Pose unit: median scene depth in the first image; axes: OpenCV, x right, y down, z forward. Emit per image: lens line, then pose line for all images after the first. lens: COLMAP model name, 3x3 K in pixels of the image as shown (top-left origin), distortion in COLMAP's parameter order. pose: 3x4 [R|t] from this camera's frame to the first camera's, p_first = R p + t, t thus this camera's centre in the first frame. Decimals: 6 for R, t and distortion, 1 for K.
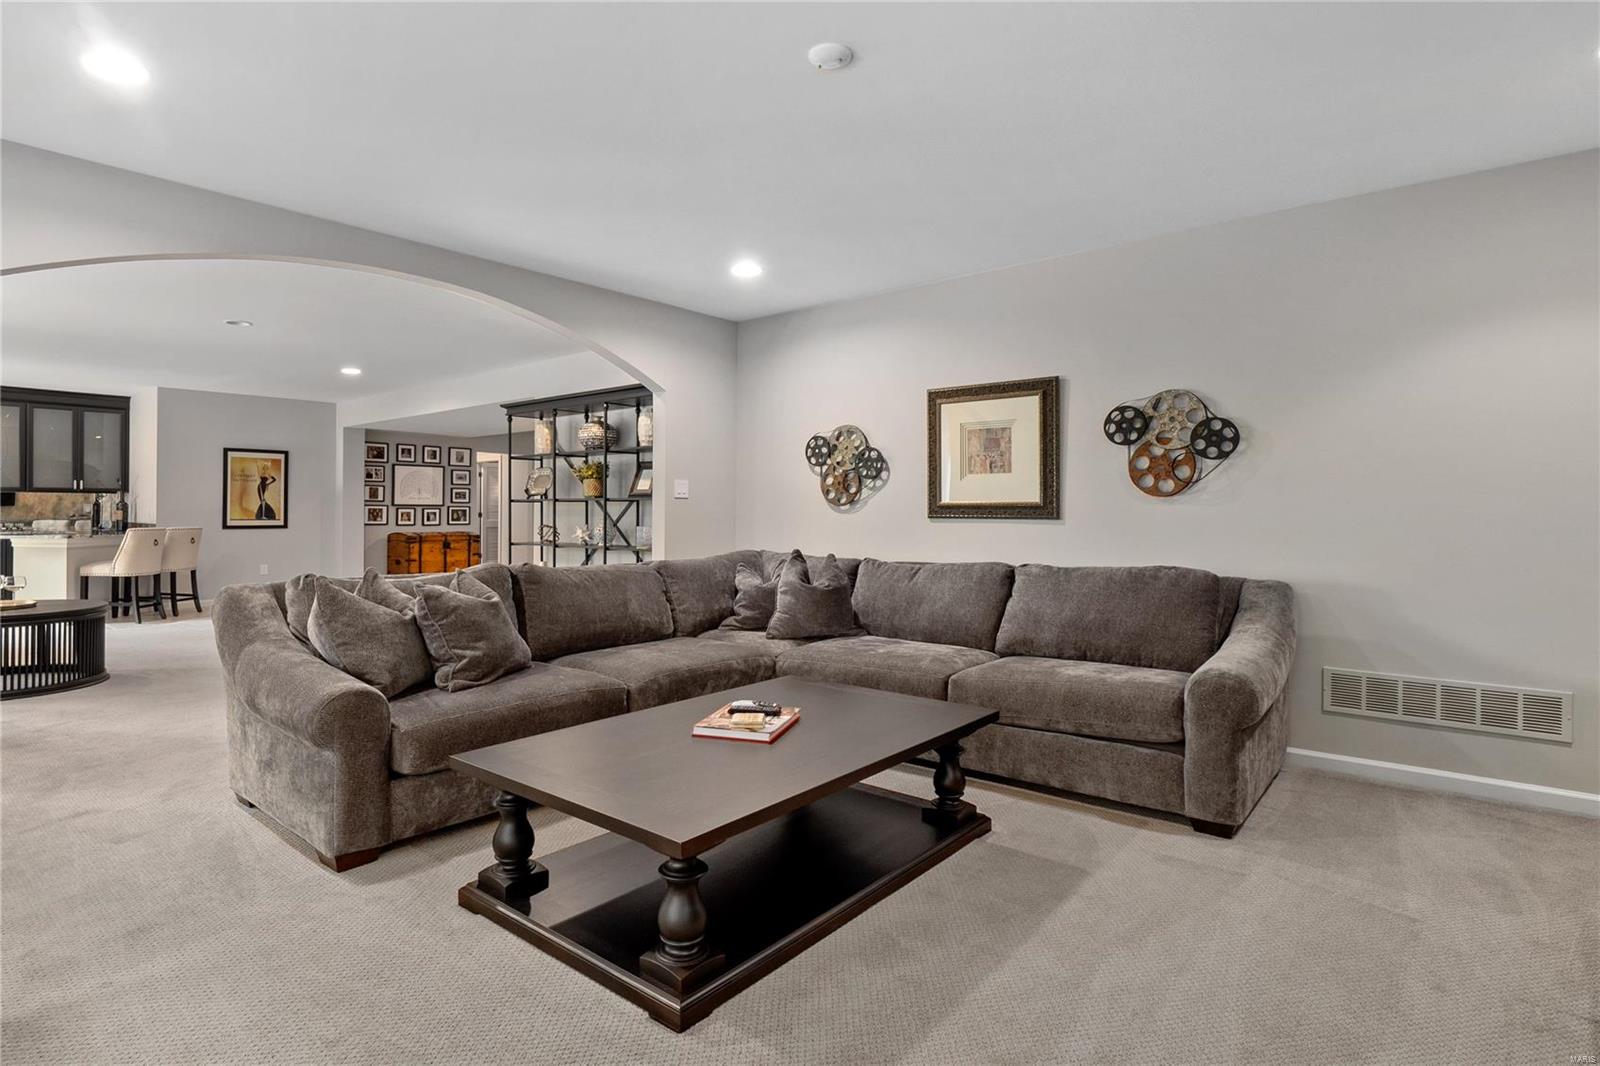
lens RADIAL K [[711.2, 0, 763.8], [0, 711.2, 503.4], [0, 0, 1]] dist [-0.016813, 0.000131]
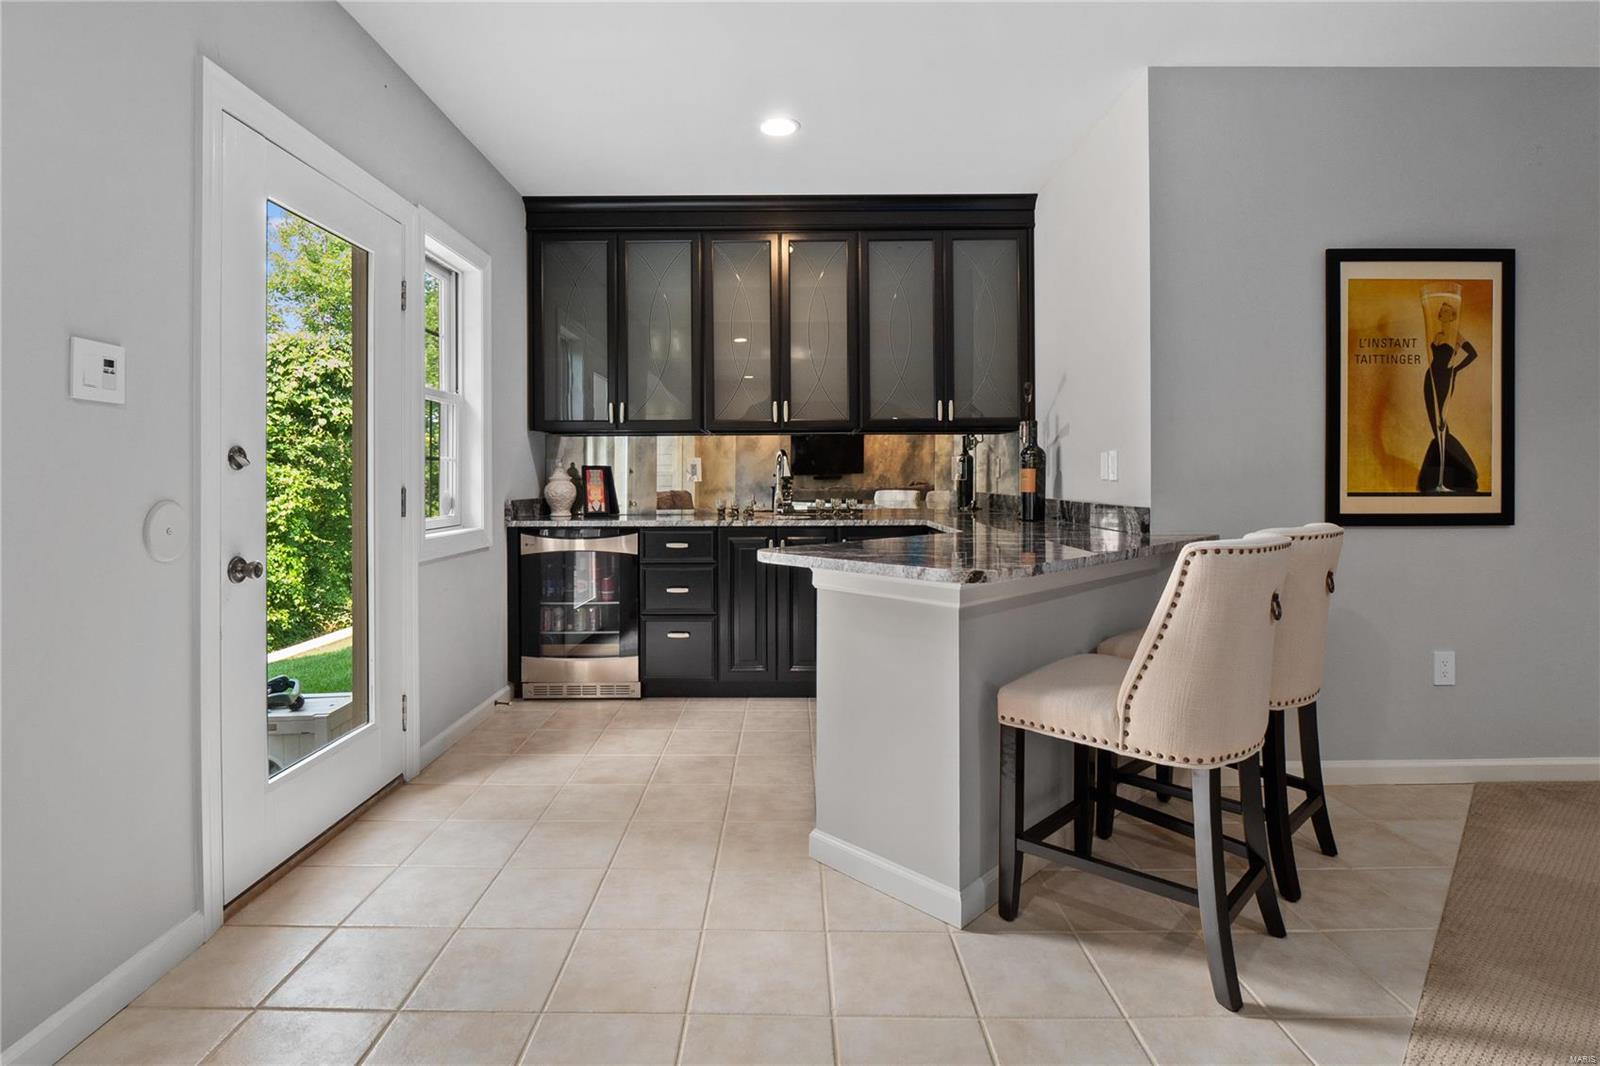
lens RADIAL K [[775.2, 0, 792.9], [0, 775.2, 489.8], [0, 0, 1]] dist [-0.021064, -0.000287]
pose [[0.603625, 0.005563, -0.797249, -0.576474], [0.016403, 0.999677, 0.019395, 0.010179], [0.797099, -0.024784, 0.603339, 0.558759]]
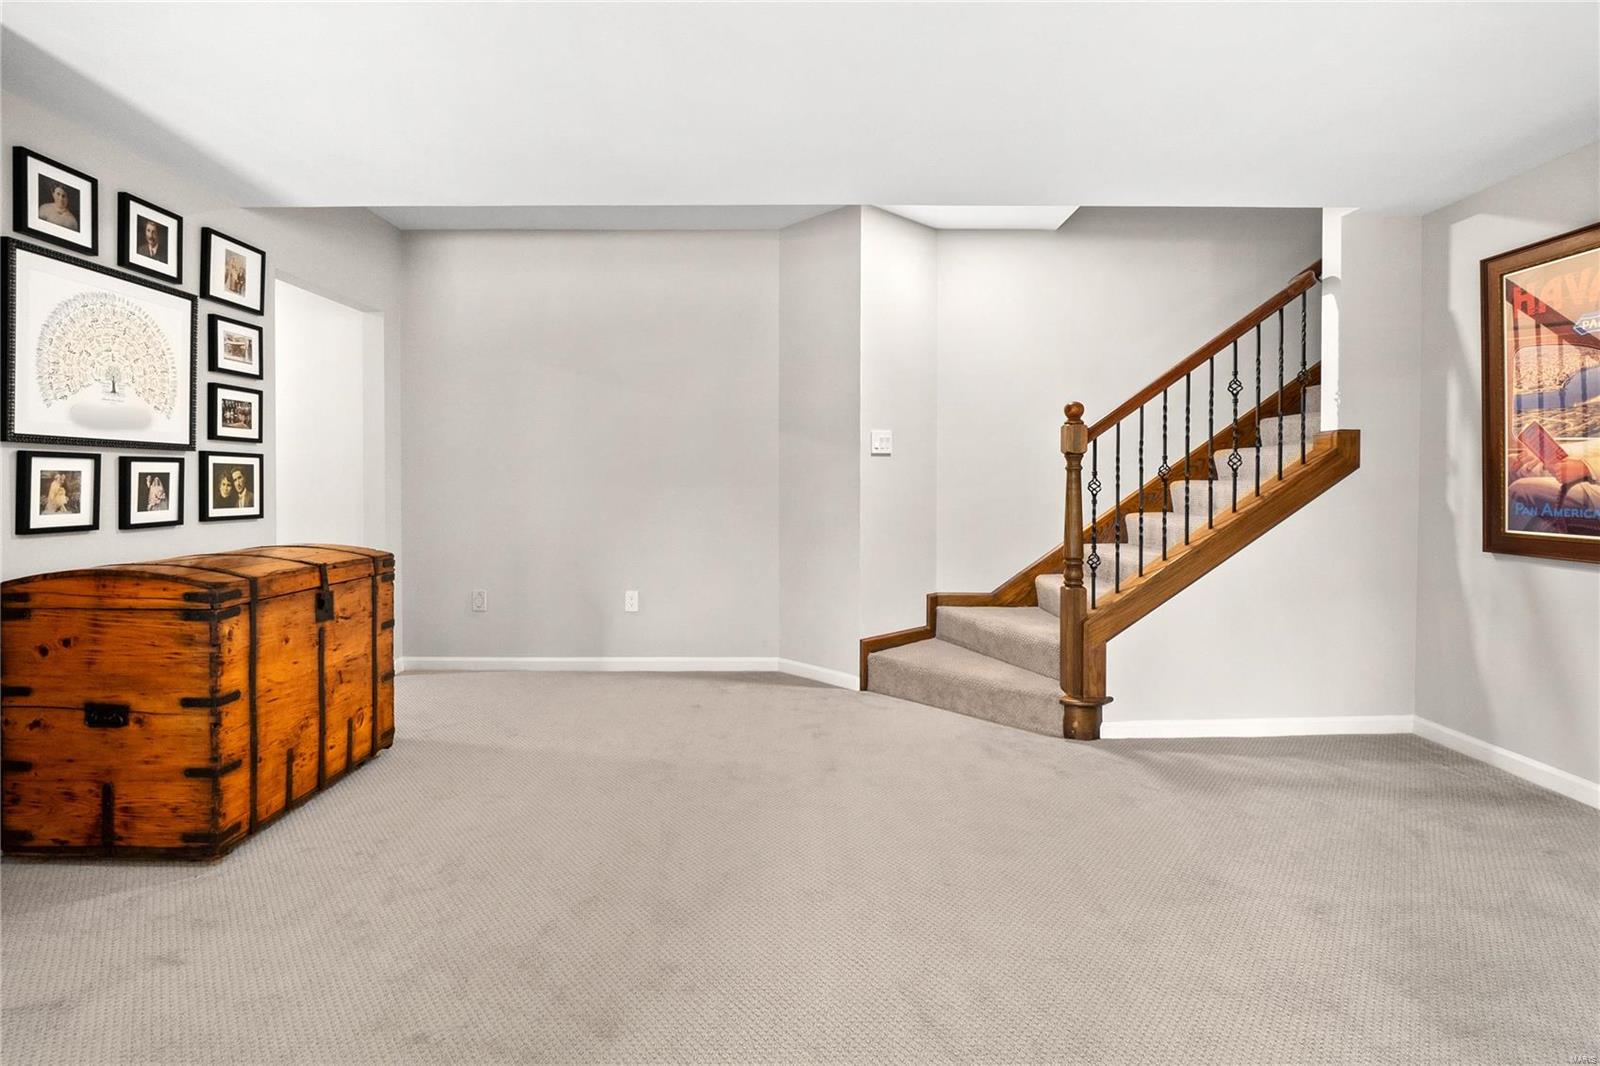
lens RADIAL K [[775.2, 0, 792.9], [0, 775.2, 489.8], [0, 0, 1]] dist [-0.021064, -0.000287]
pose [[0.777370, -0.006937, 0.629006, -0.523137], [-0.006524, 0.999797, 0.019088, 0.013182], [-0.629010, -0.018942, 0.777166, 0.737737]]
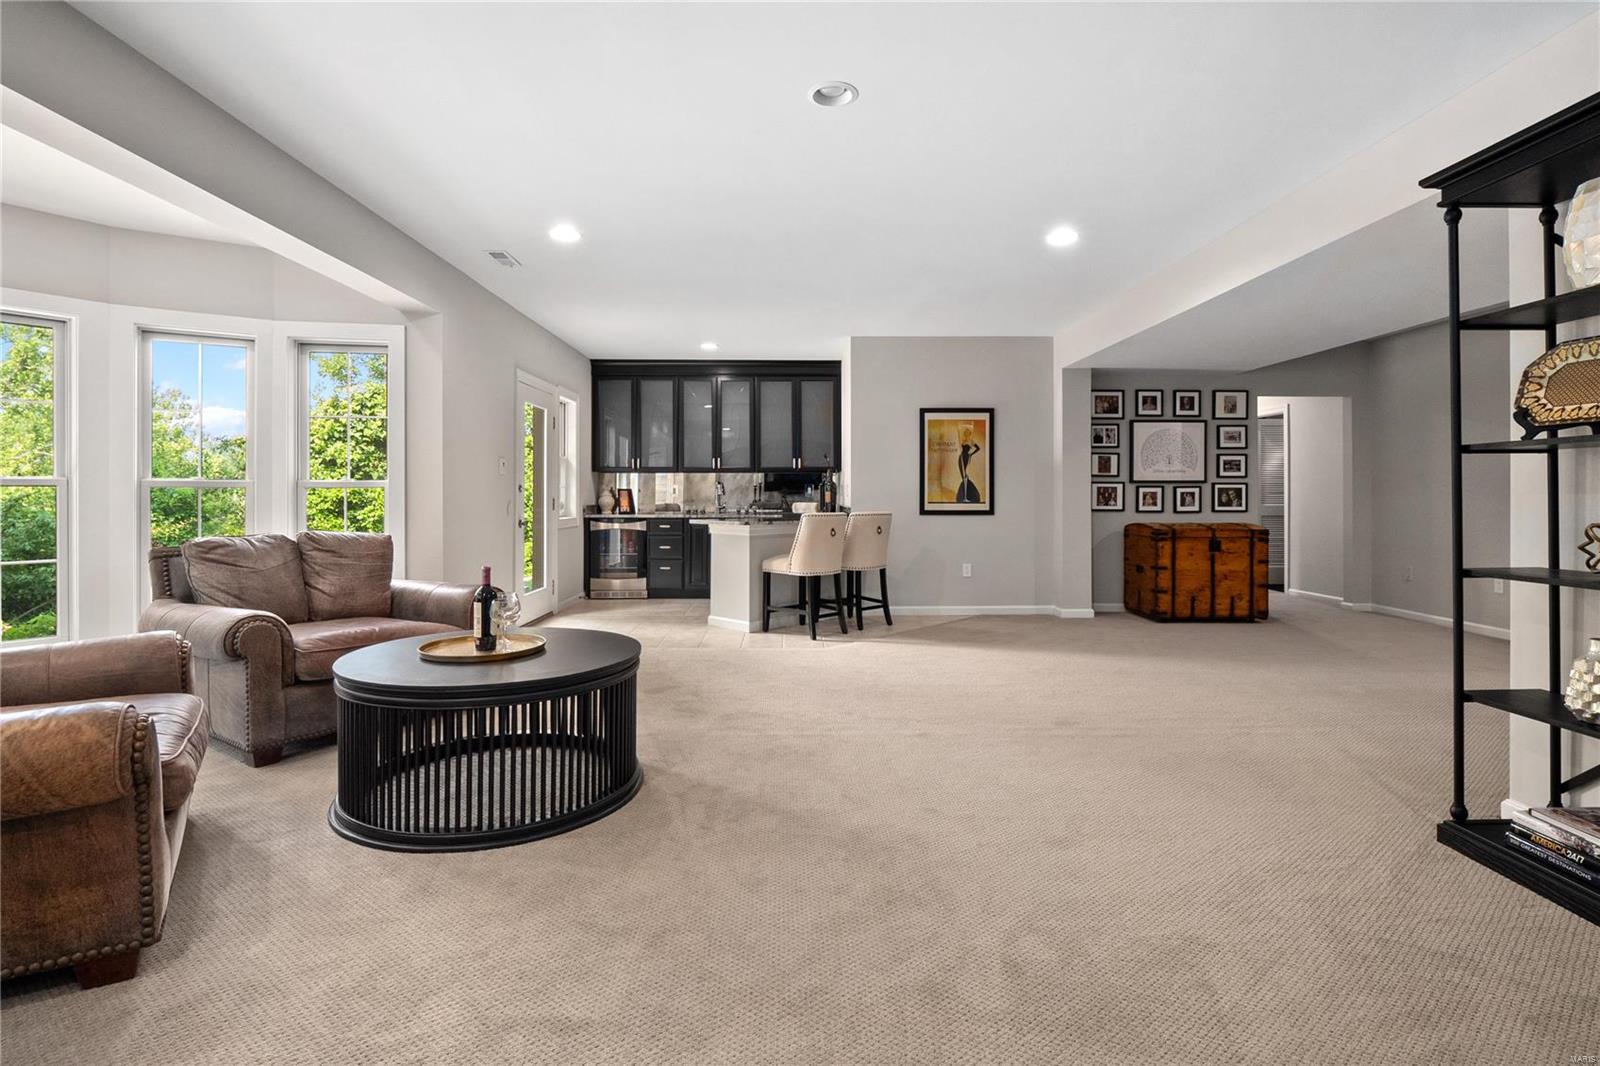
lens RADIAL K [[745.0, 0, 860.1], [0, 745.0, 494.9], [0, 0, 1]] dist [-0.018076, -0.000147]
pose [[0.677377, -0.003599, -0.735627, -0.194831], [0.011329, 0.999920, 0.005539, 0.008602], [0.735549, -0.012086, 0.677364, 0.361584]]
